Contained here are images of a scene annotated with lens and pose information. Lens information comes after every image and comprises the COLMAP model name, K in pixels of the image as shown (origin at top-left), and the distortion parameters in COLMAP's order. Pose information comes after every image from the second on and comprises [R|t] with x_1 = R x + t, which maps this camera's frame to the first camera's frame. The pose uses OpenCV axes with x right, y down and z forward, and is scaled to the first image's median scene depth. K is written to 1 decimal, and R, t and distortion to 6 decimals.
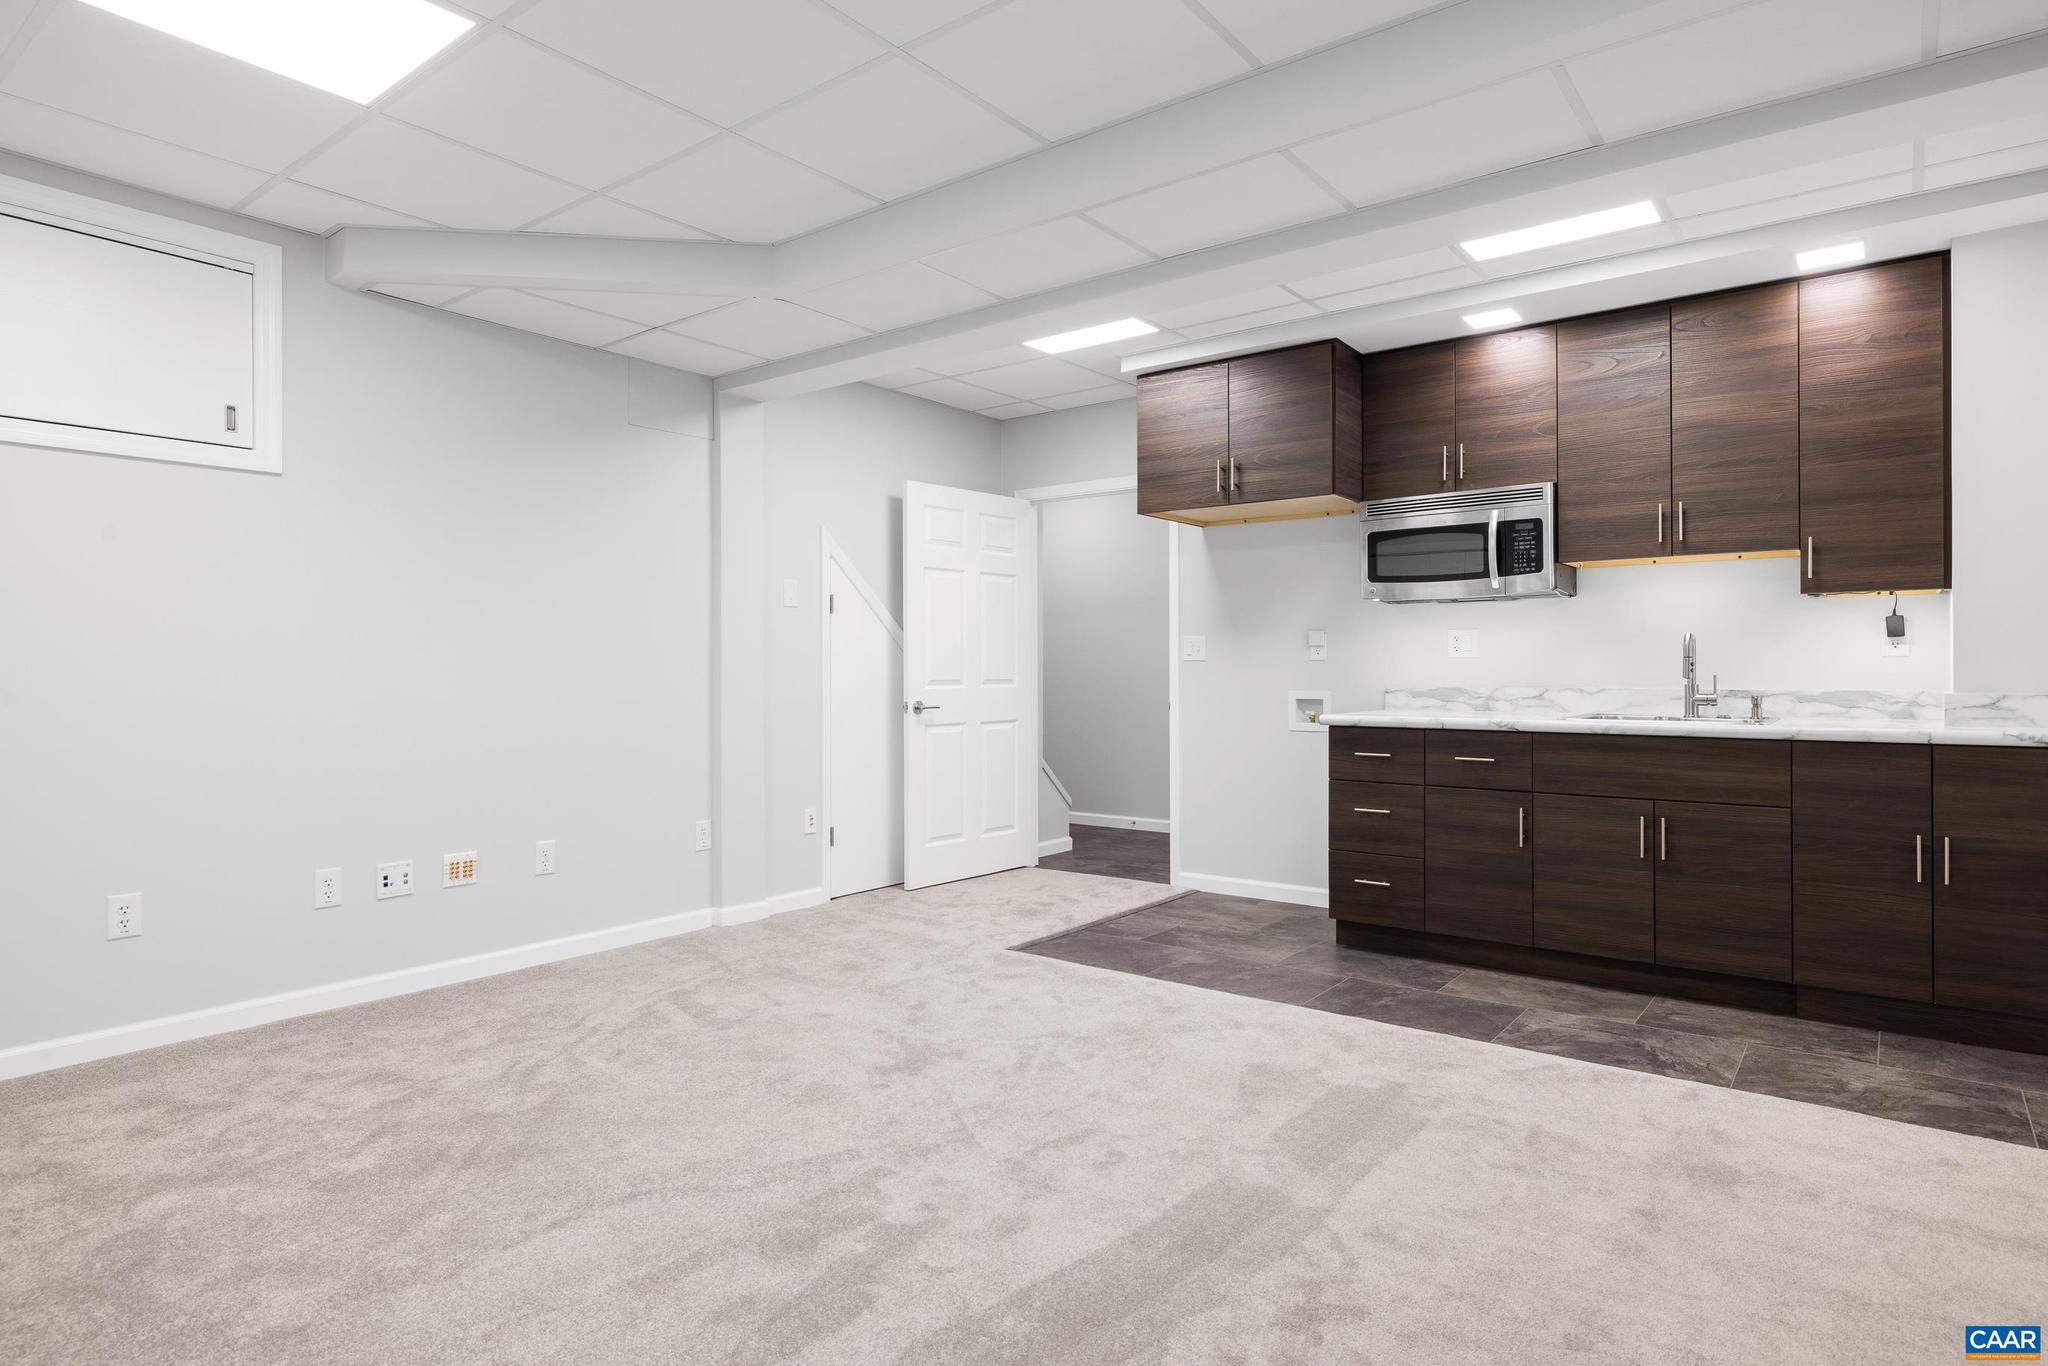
lens RADIAL K [[1139.6, 0, 1022.4], [0, 1139.6, 676.8], [0, 0, 1]] dist [-0.000270, -0.000048]
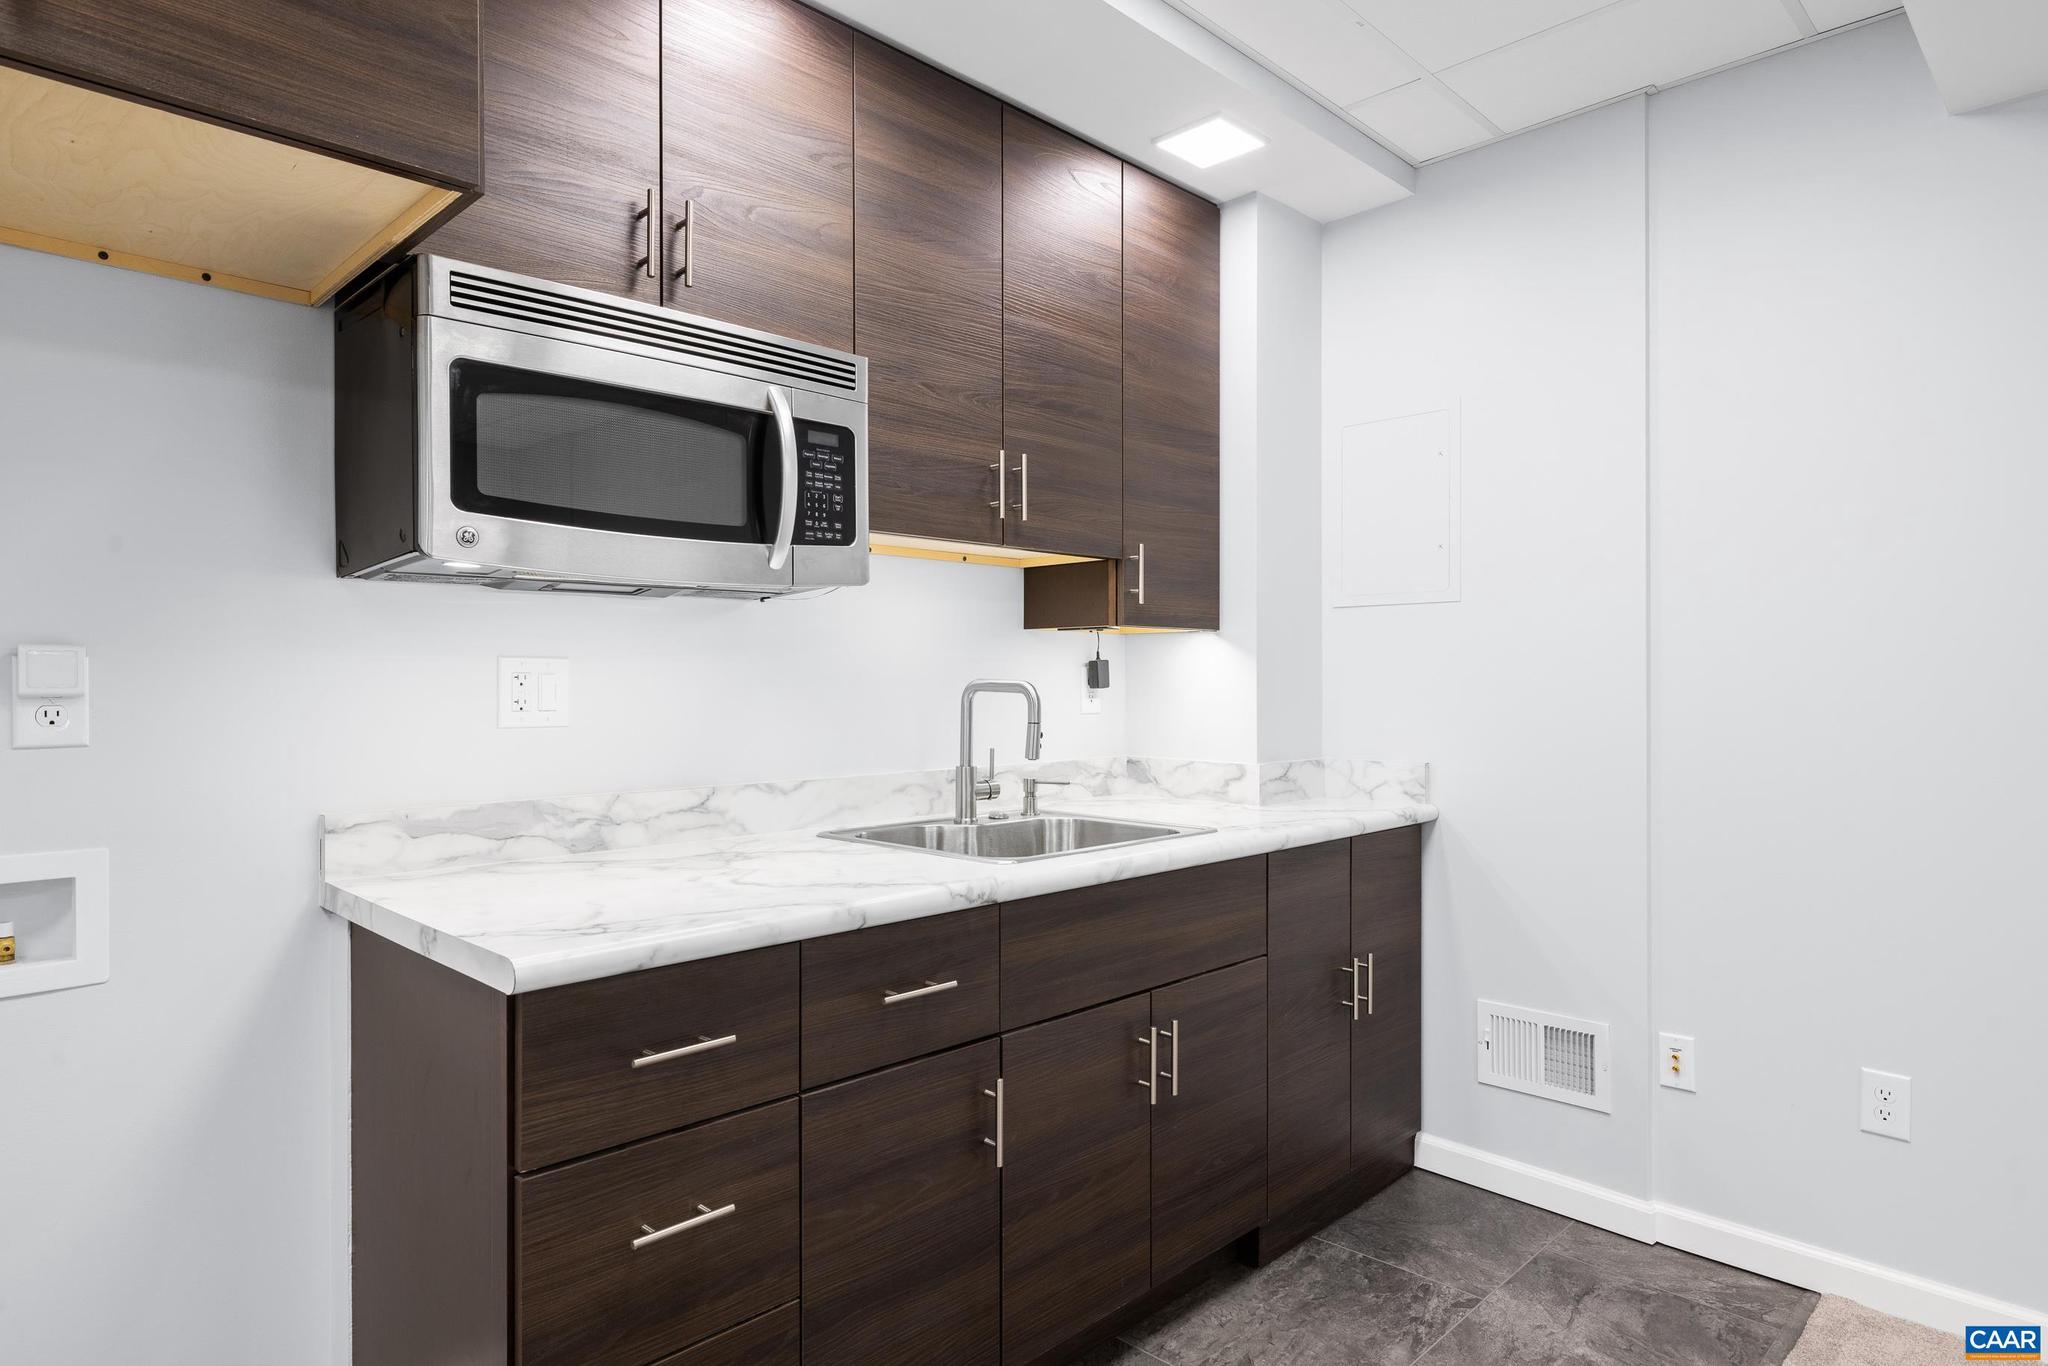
lens RADIAL K [[1166.6, 0, 1022.2], [0, 1166.6, 685.3], [0, 0, 1]] dist [0.008602, 0.001303]
pose [[0.116159, -0.002709, 0.993227, -0.009615], [0.005662, 0.999982, 0.002065, -0.036591], [-0.993215, 0.005384, 0.116172, 0.903005]]
